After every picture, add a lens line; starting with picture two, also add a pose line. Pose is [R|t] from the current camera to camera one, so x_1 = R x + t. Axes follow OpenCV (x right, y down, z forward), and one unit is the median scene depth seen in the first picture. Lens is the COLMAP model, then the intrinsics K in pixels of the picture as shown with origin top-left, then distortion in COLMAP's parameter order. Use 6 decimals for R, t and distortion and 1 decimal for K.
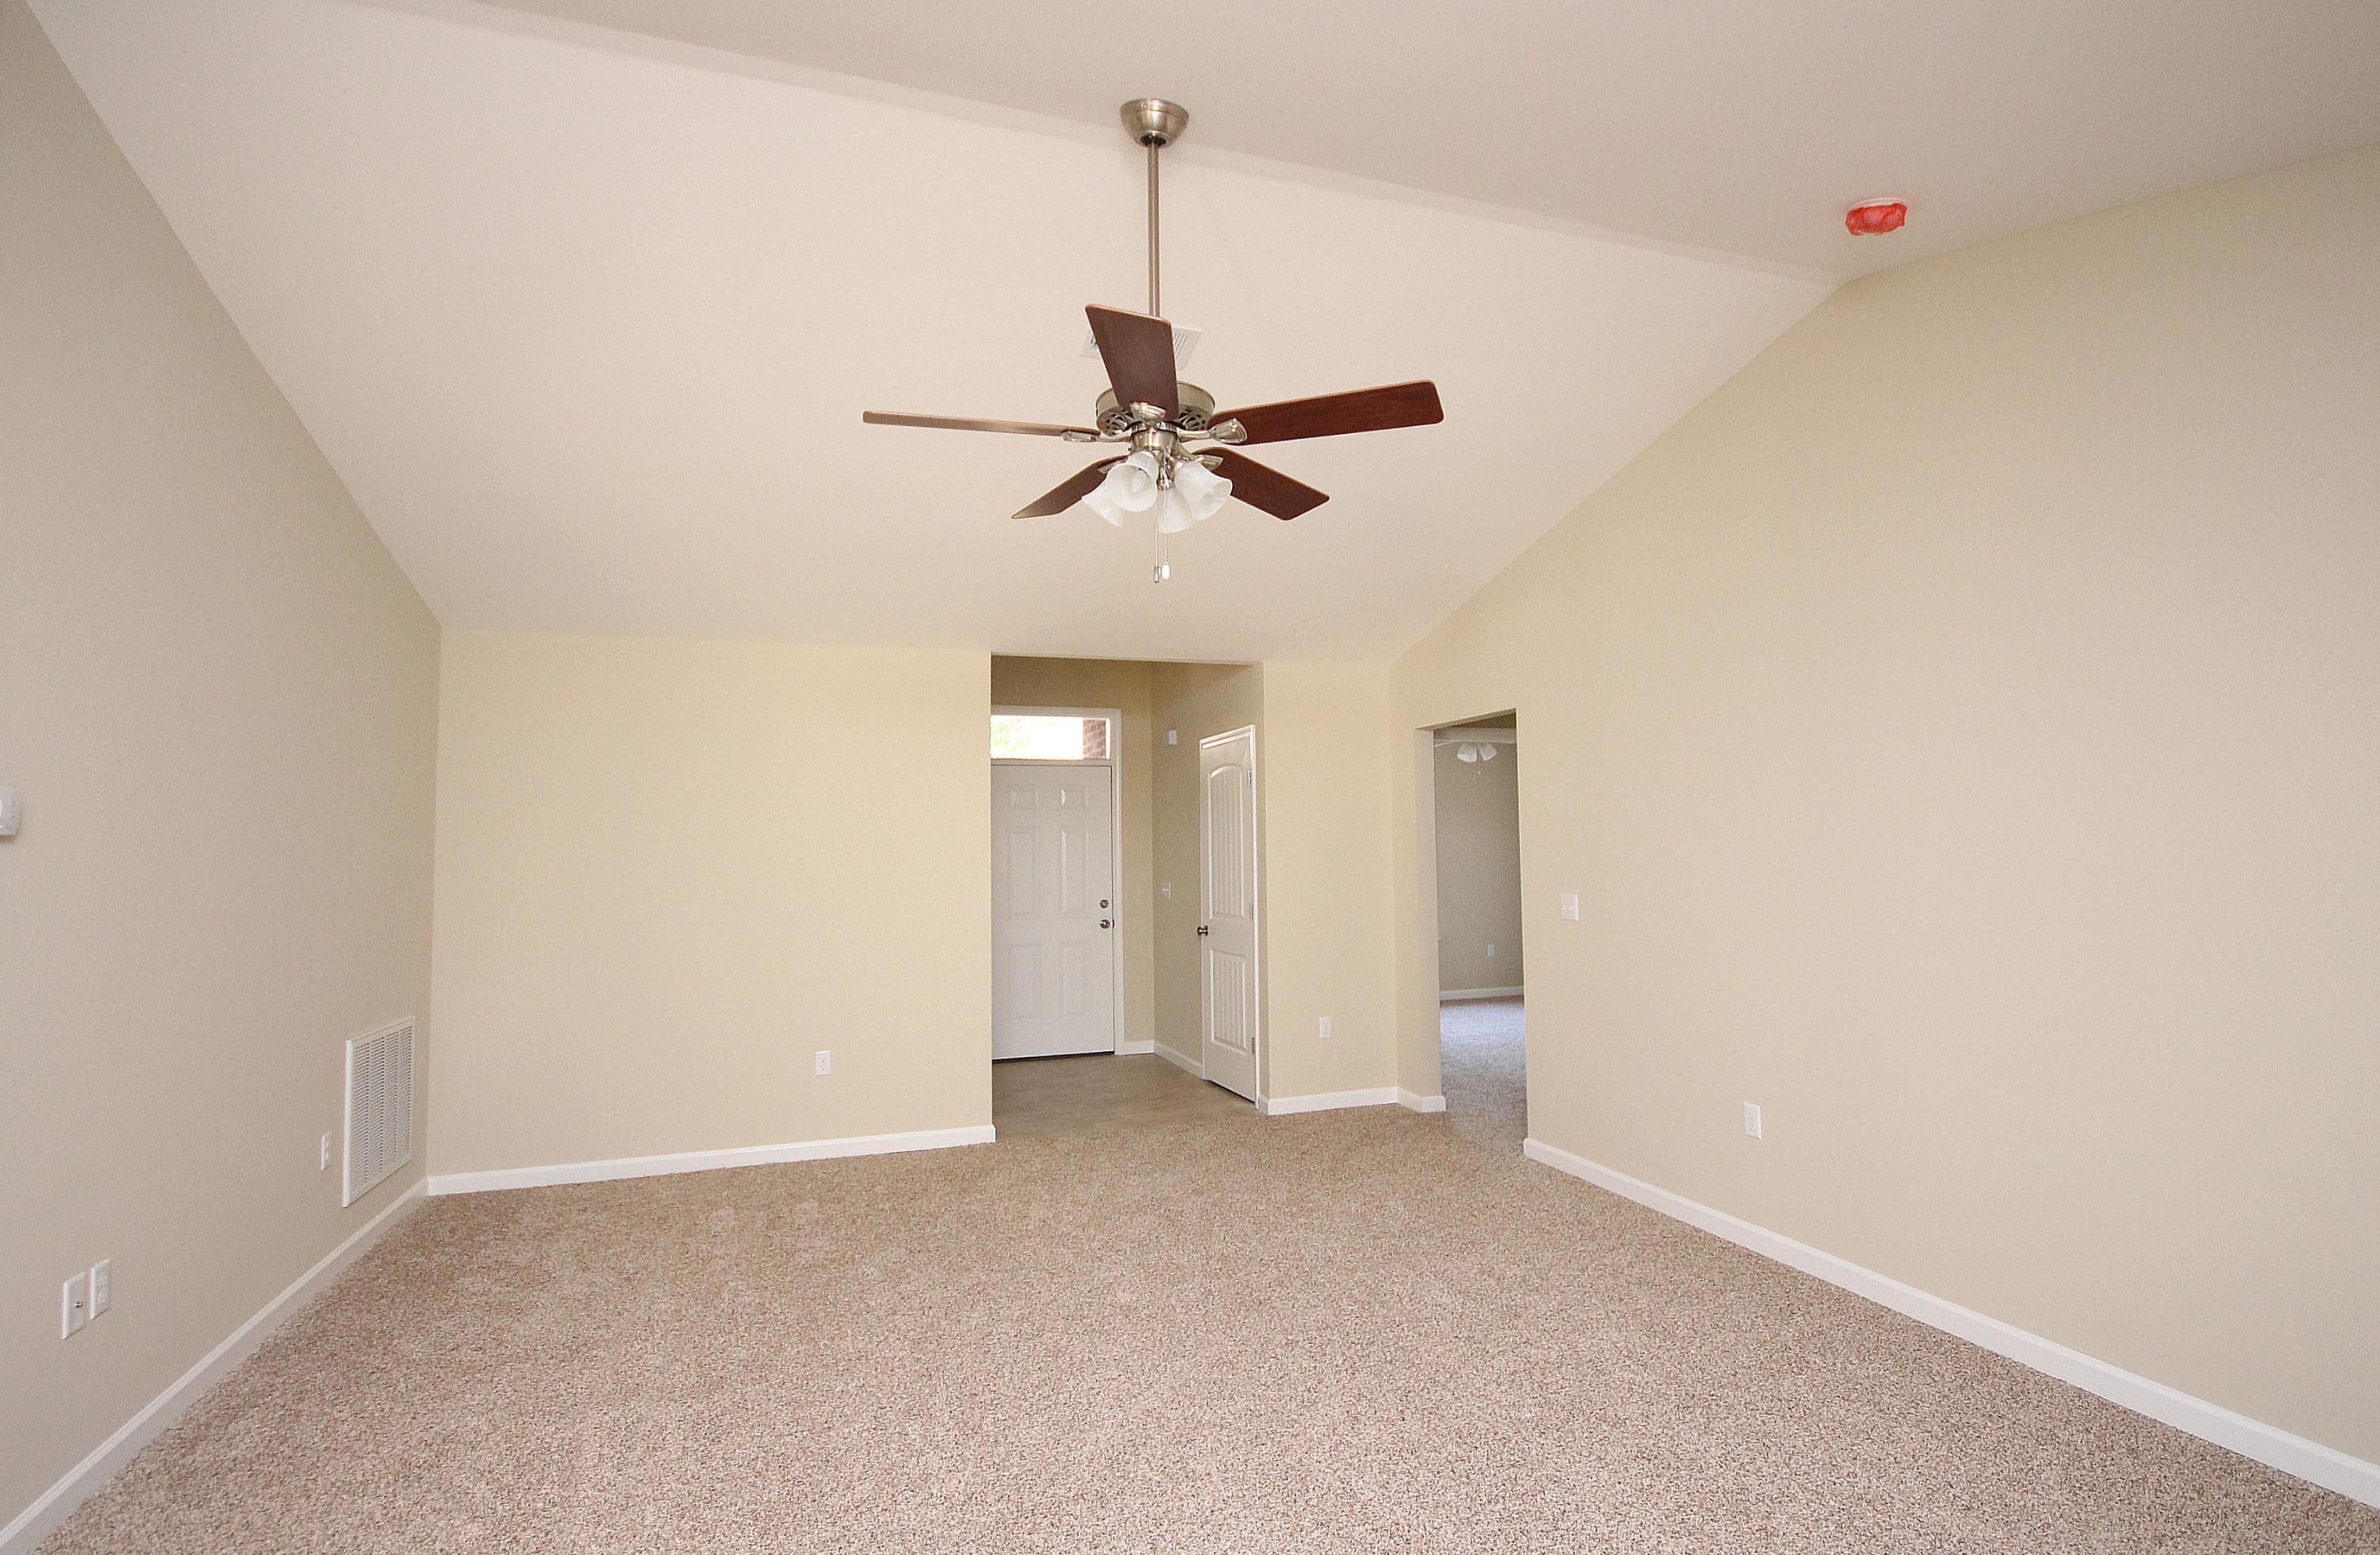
lens RADIAL K [[1139.0, 0, 1200.0], [0, 1139.0, 804.7], [0, 0, 1]] dist [-0.000624, 0.000022]
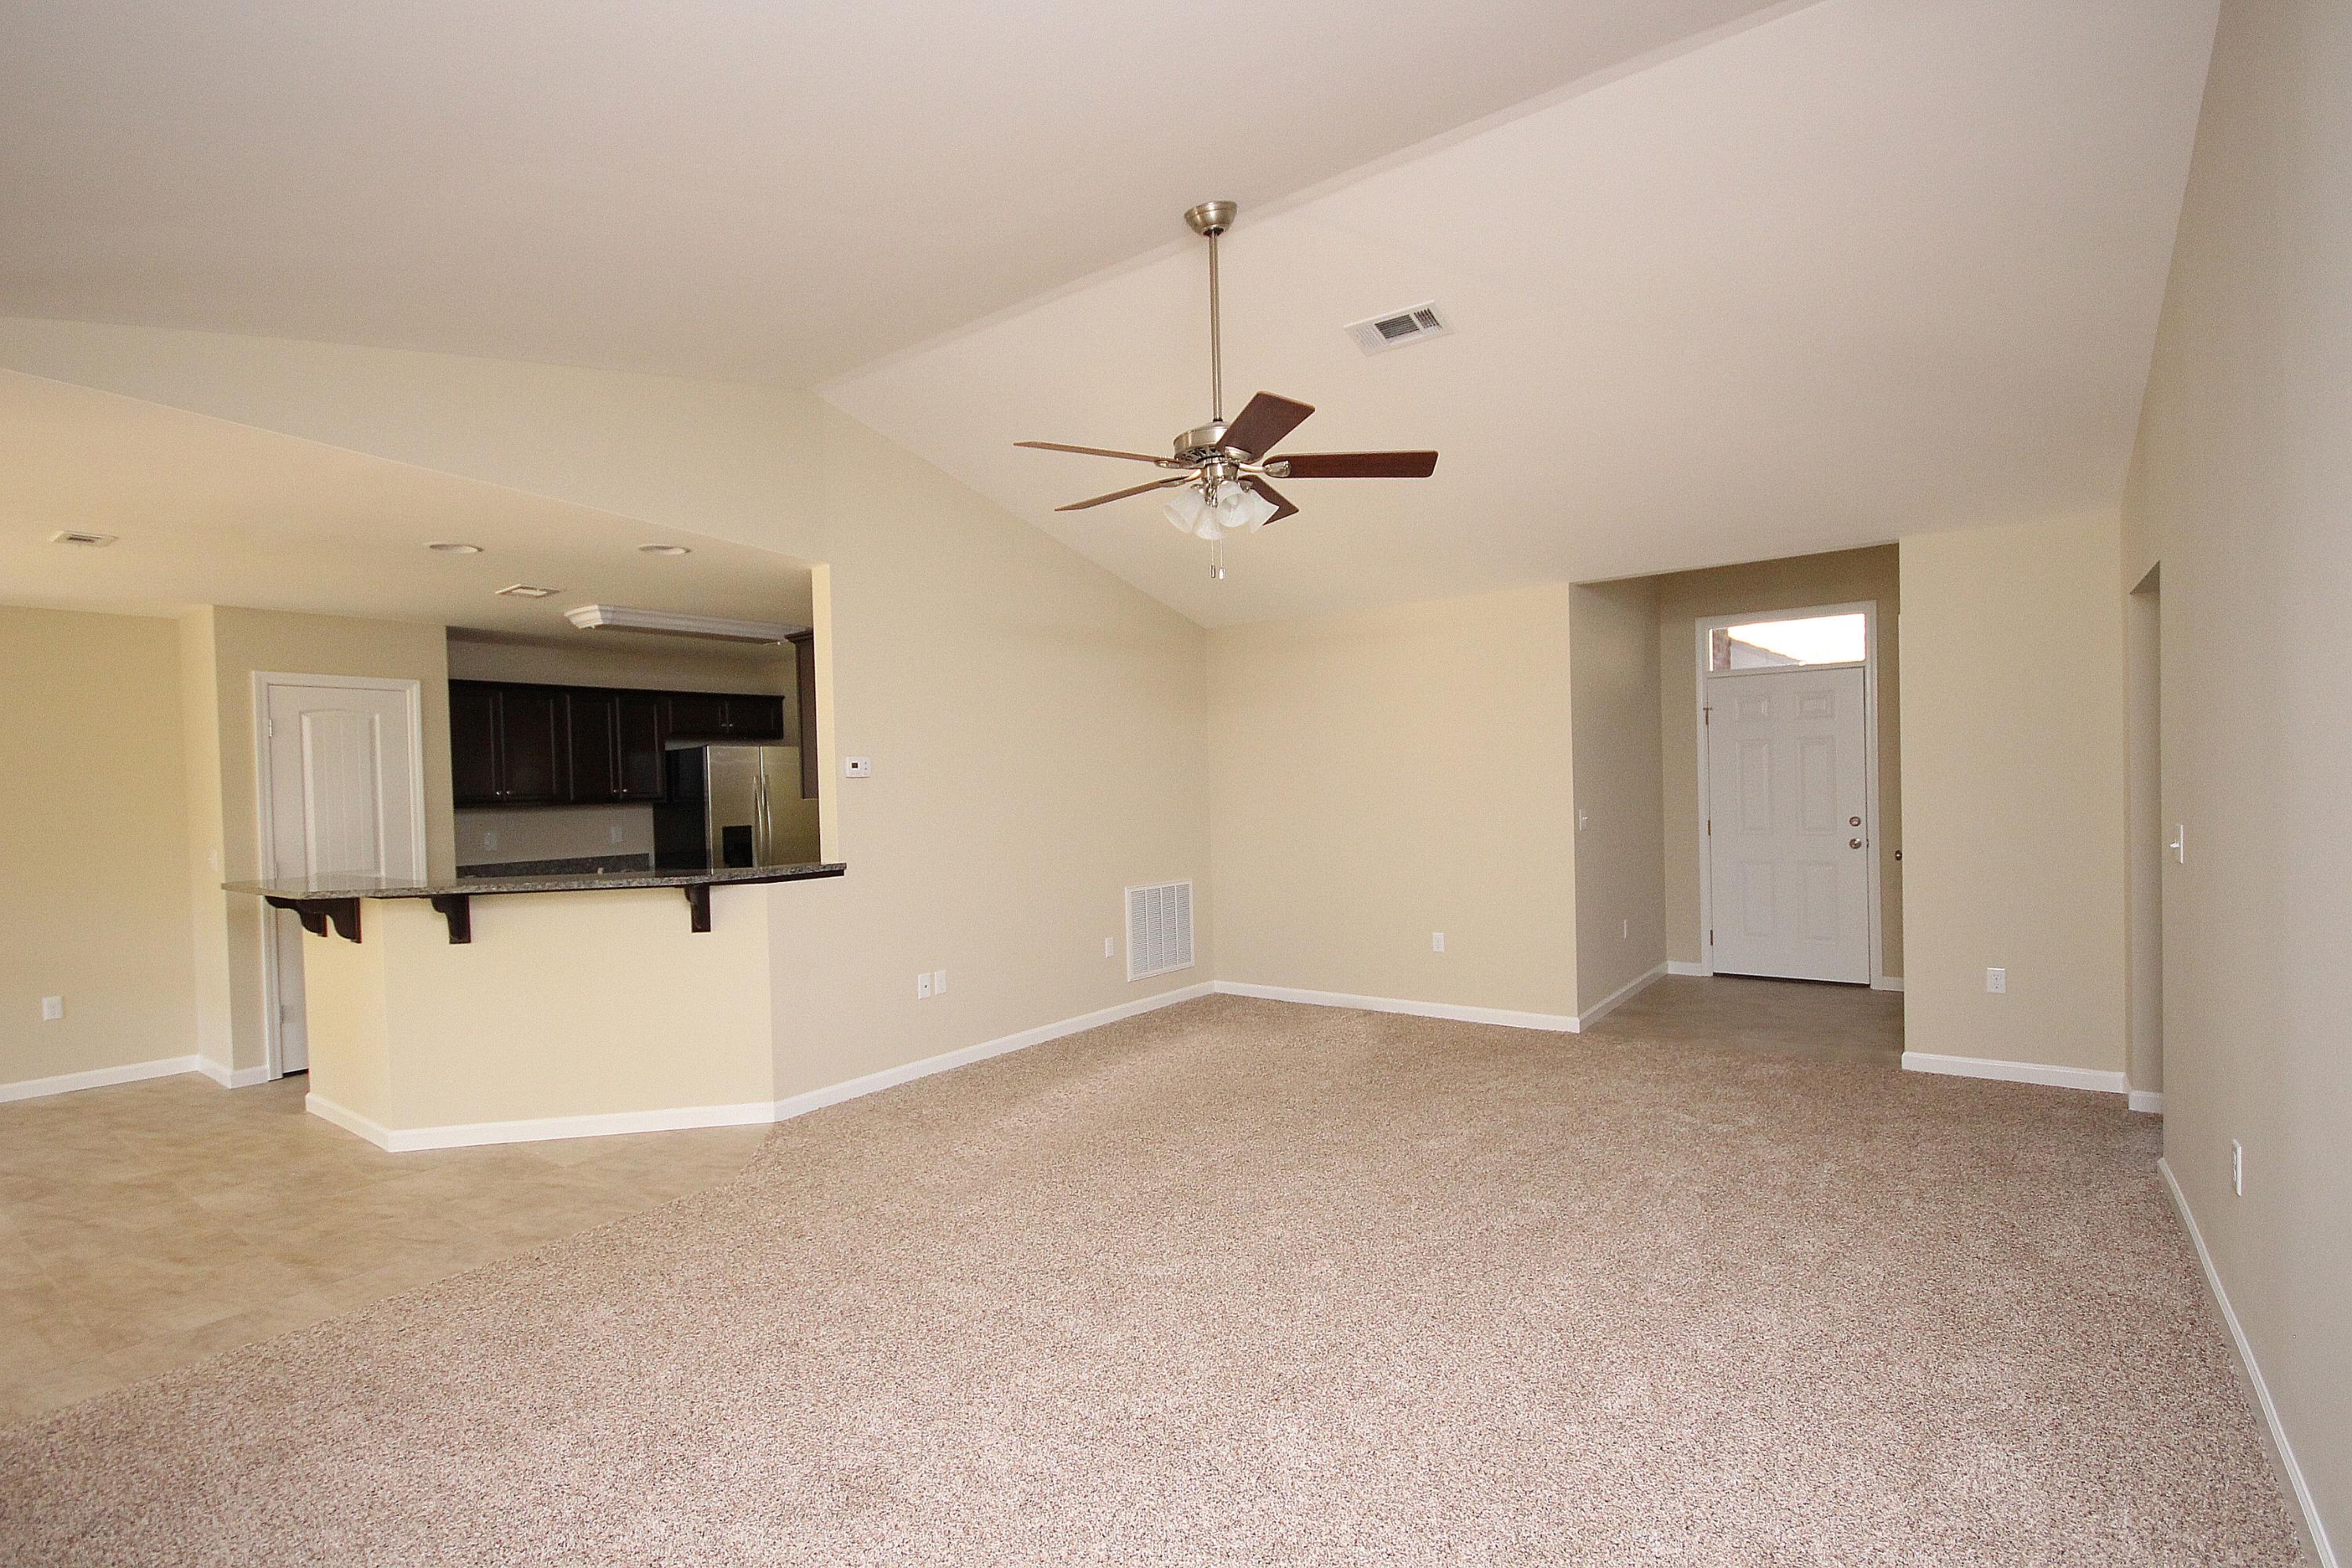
lens RADIAL K [[1086.1, 0, 1147.0], [0, 1086.1, 795.1], [0, 0, 1]] dist [-0.000135, -0.000505]
pose [[0.547075, 0.001939, -0.837081, 0.468534], [0.054238, 0.997814, 0.037759, 0.005577], [0.835324, -0.066059, 0.545774, 0.101496]]
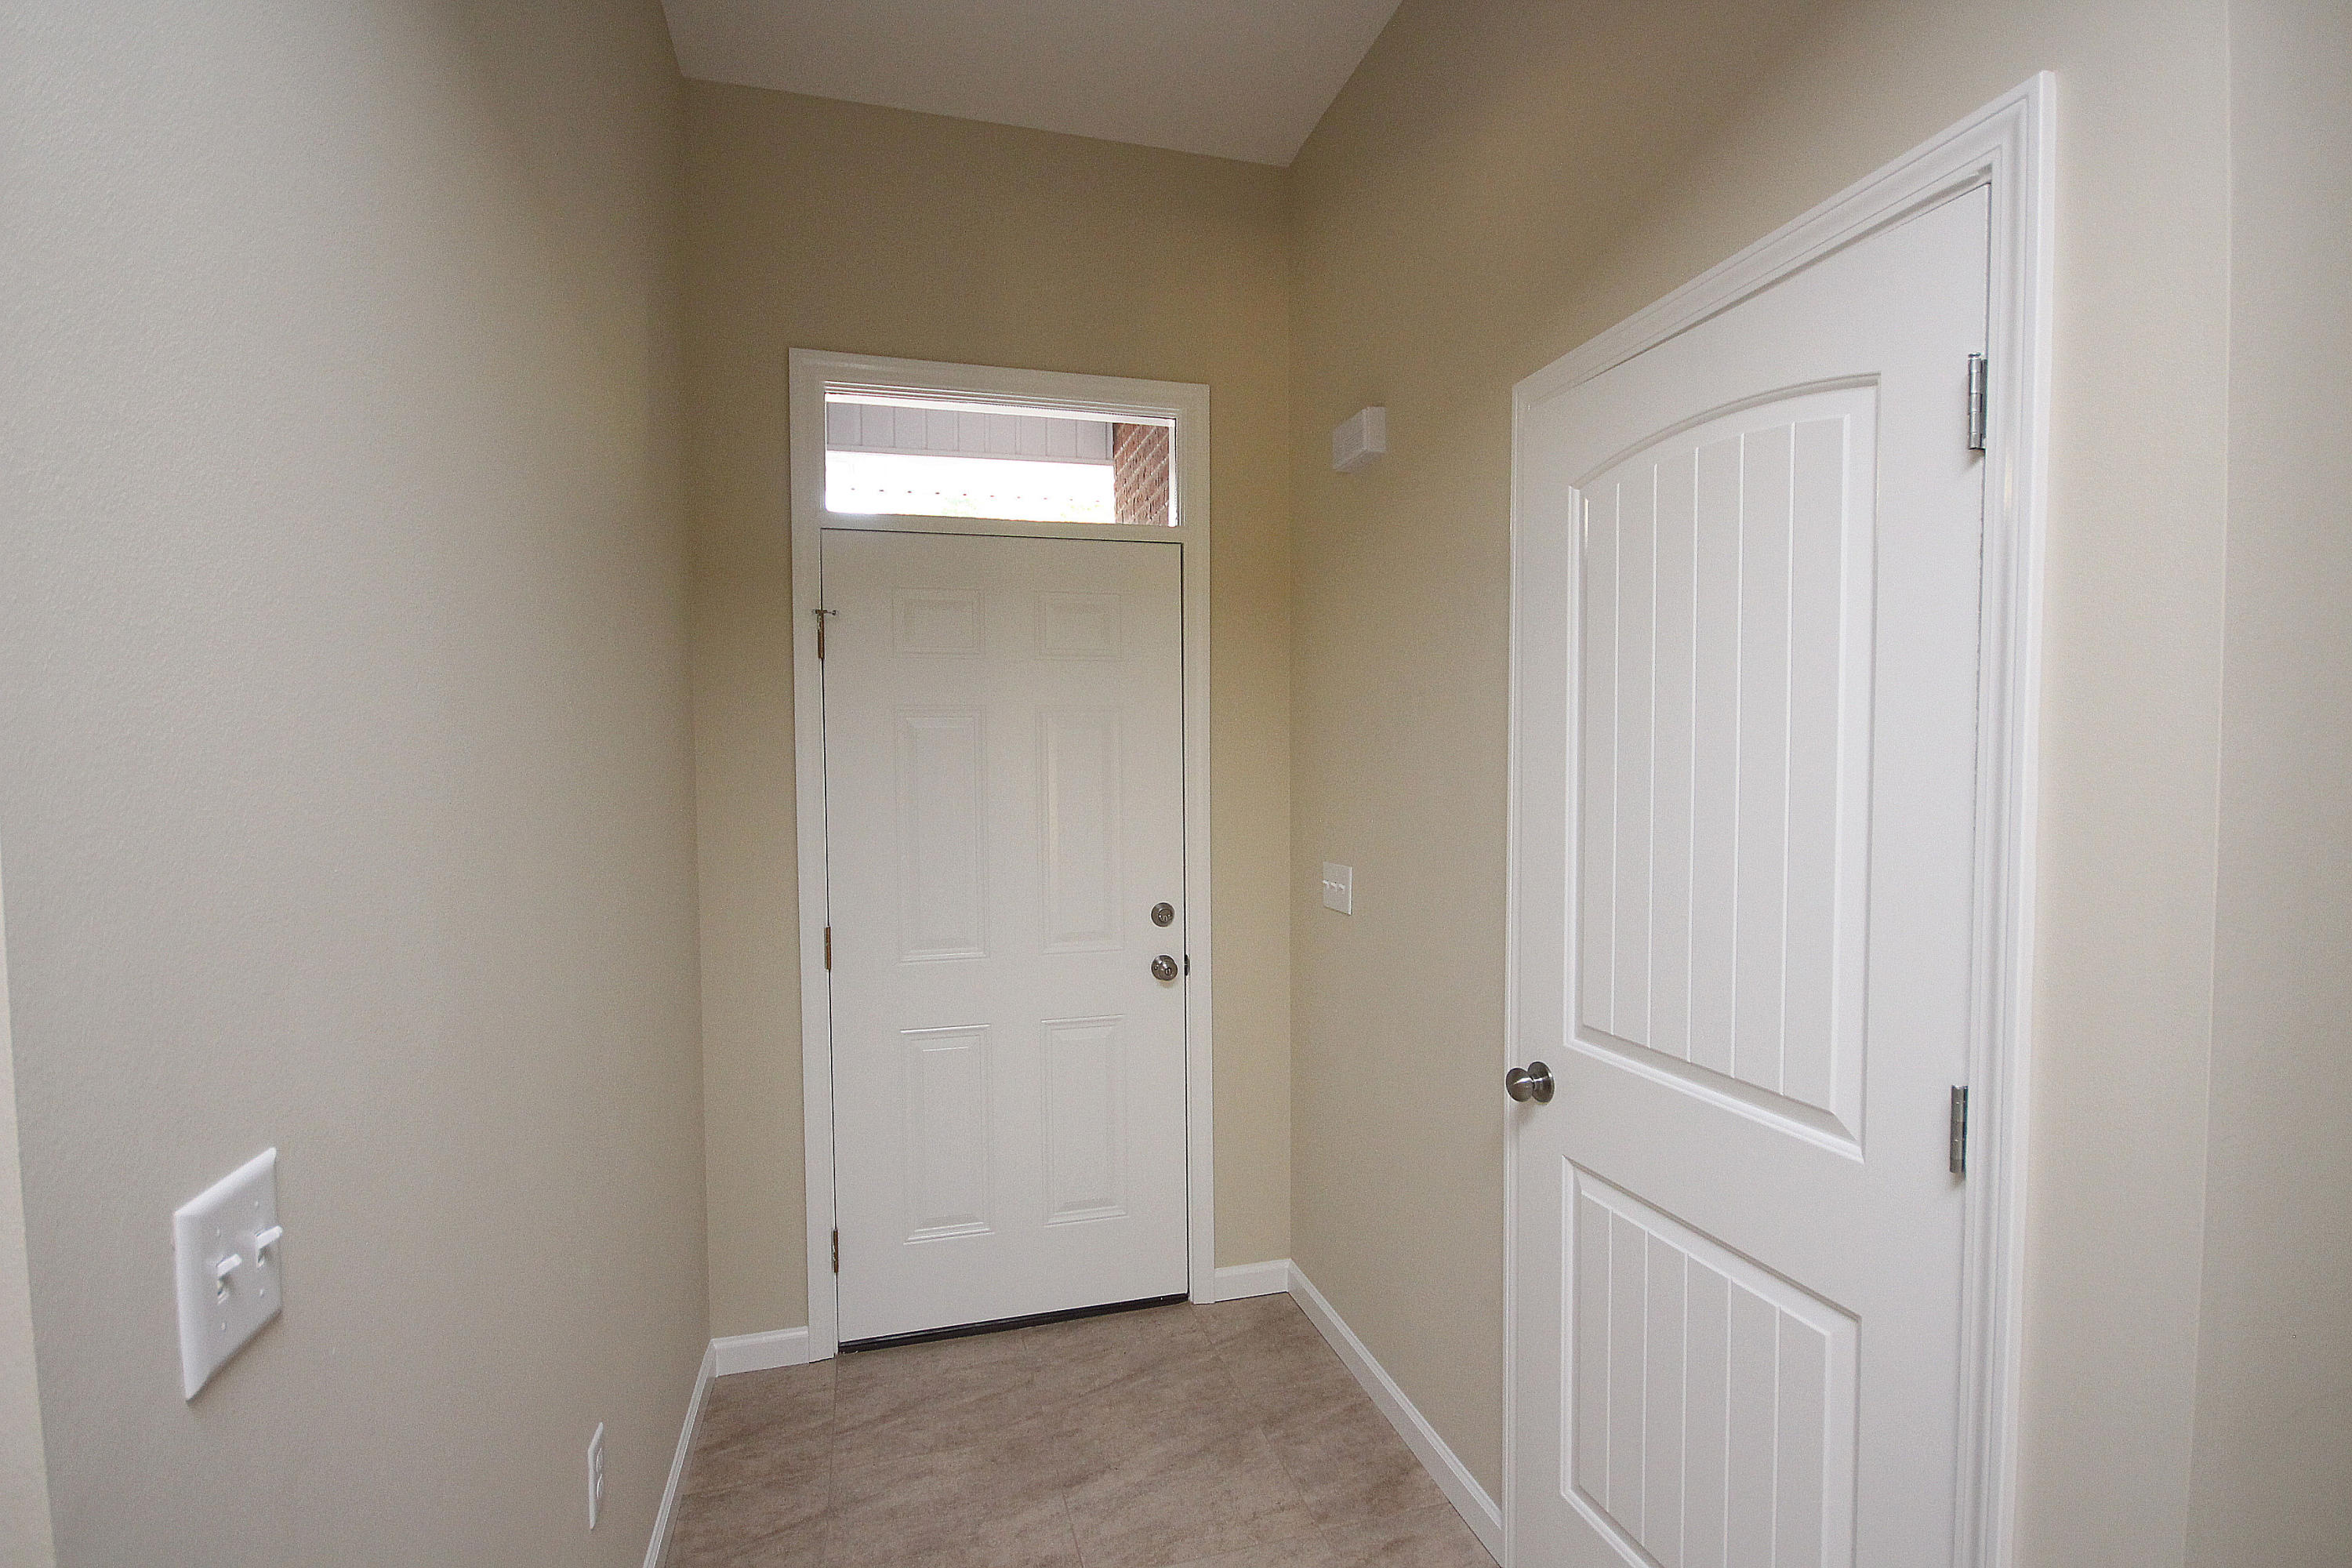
lens RADIAL K [[1099.7, 0, 1176.0], [0, 1099.7, 784.0], [0, 0, 1]] dist [-0.001467, -0.000201]
pose [[0.997948, 0.007386, -0.063599, -0.082053], [-0.002871, 0.997487, 0.070791, 0.027347], [0.063962, -0.070463, 0.995462, 0.926838]]
